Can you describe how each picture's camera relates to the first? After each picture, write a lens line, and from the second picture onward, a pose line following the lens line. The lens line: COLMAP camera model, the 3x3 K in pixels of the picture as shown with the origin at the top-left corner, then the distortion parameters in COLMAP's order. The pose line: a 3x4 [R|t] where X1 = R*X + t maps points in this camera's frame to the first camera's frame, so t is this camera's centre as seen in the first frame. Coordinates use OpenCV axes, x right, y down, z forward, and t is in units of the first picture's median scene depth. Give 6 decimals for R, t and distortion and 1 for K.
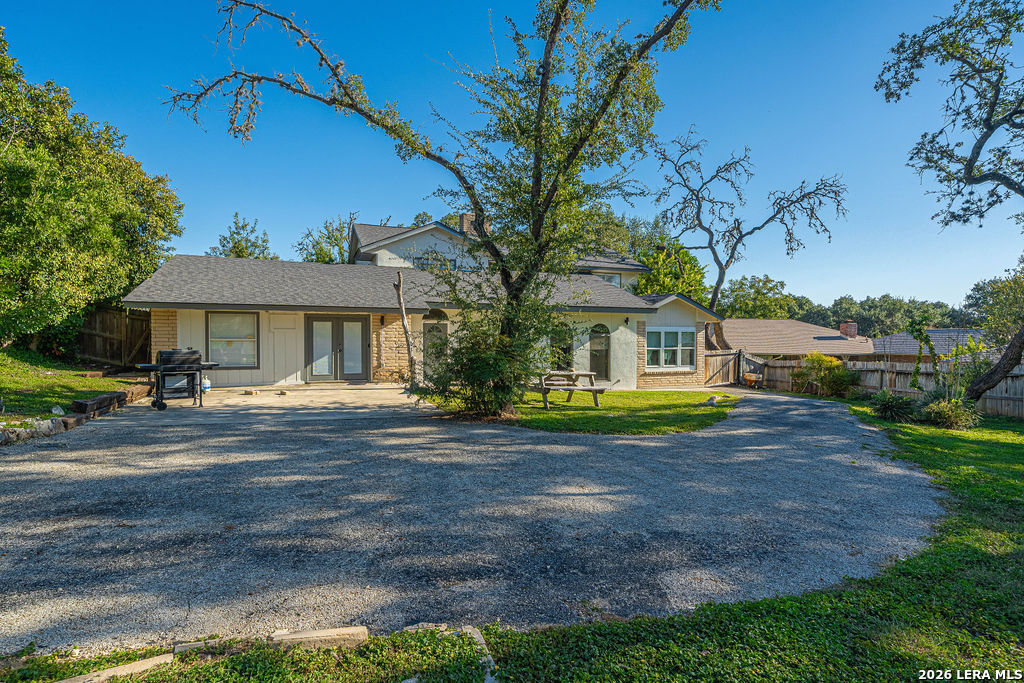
lens RADIAL K [[508.4, 0, 512.3], [0, 508.4, 348.2], [0, 0, 1]] dist [0.002030, 0.000088]
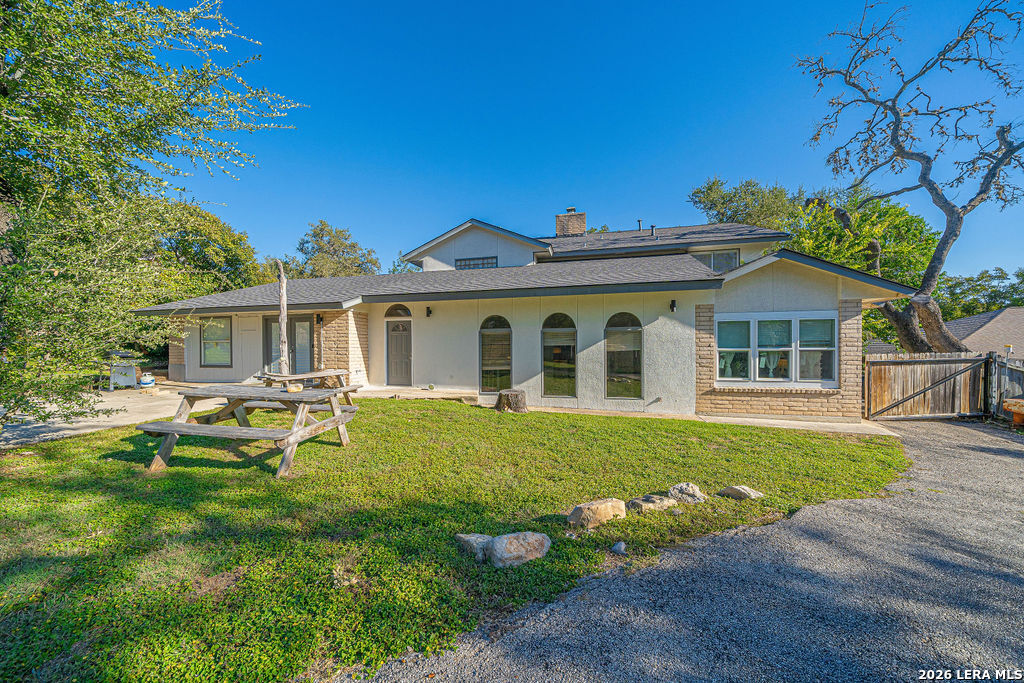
lens RADIAL K [[351.7, 0, 506.9], [0, 351.7, 349.3], [0, 0, 1]] dist [-0.003273, -0.000103]
pose [[0.818304, -0.003867, -0.574773, 0.288963], [-0.002118, 0.999950, -0.009743, 0.004832], [0.574782, 0.009190, 0.818255, 0.492800]]
